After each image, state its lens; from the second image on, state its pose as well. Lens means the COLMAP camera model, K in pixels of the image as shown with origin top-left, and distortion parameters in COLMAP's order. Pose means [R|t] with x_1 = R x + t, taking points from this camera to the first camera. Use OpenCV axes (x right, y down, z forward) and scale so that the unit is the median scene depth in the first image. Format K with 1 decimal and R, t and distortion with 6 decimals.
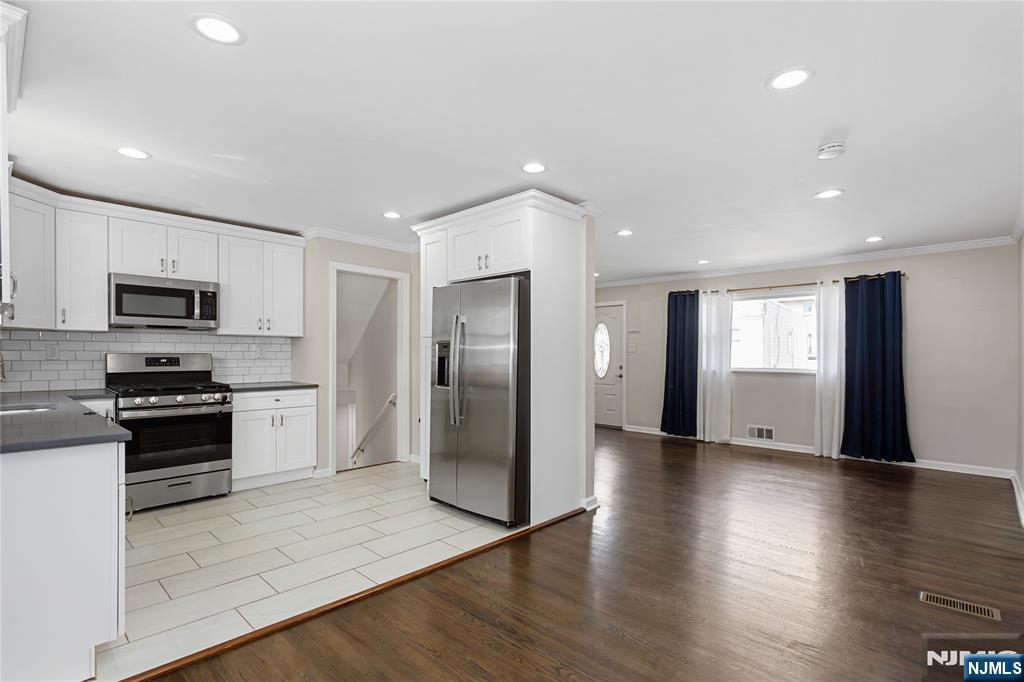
lens RADIAL K [[490.1, 0, 513.0], [0, 490.1, 350.6], [0, 0, 1]] dist [0.006210, -0.000510]
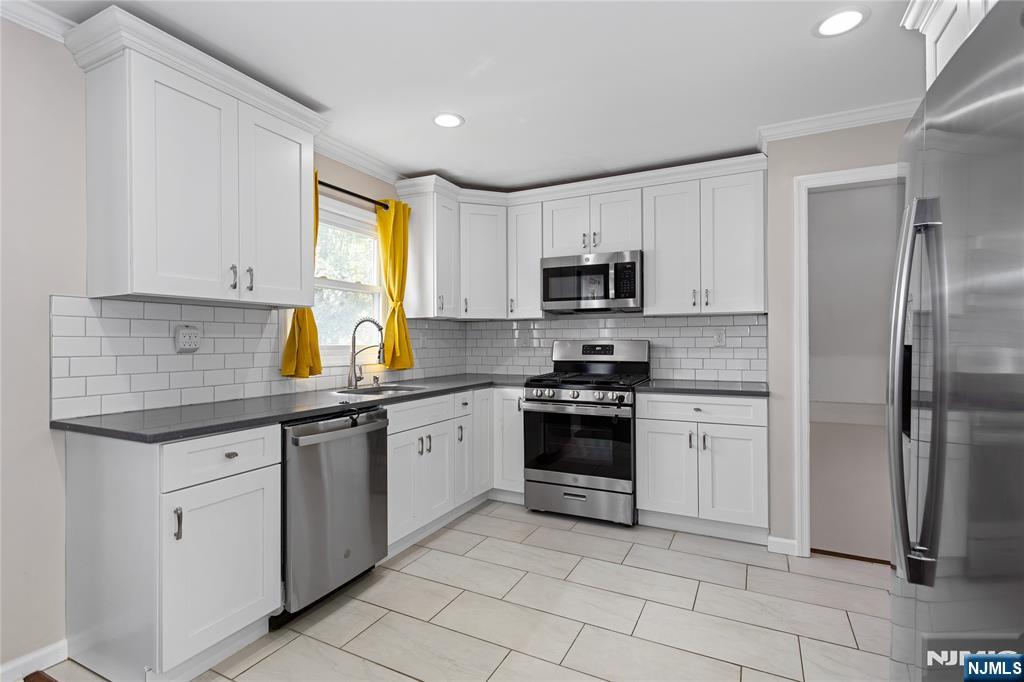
lens RADIAL K [[490.1, 0, 510.8], [0, 490.1, 336.2], [0, 0, 1]] dist [0.006210, -0.000510]
pose [[0.287297, -0.013271, -0.957750, 0.091380], [0.009106, 0.999897, -0.011123, 0.006464], [0.957798, -0.005526, 0.287388, 0.602519]]
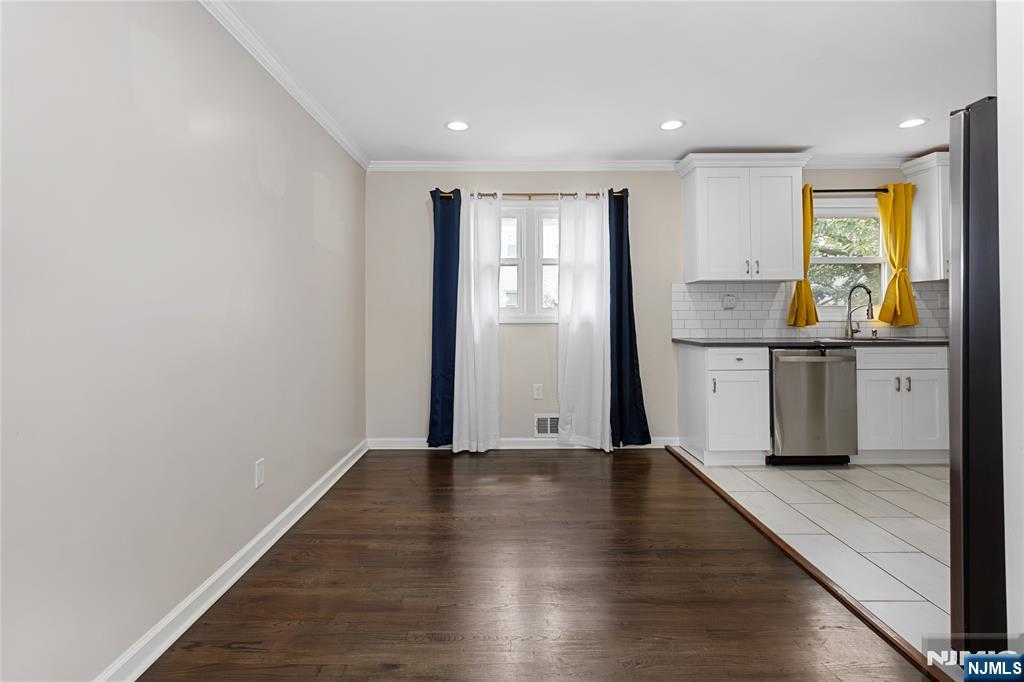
lens RADIAL K [[490.1, 0, 509.7], [0, 490.1, 312.6], [0, 0, 1]] dist [0.006210, -0.000510]
pose [[-0.728428, -0.001083, -0.685122, 0.406767], [0.008435, 0.999909, -0.010549, 0.024674], [0.685070, -0.013463, -0.728352, 0.794479]]
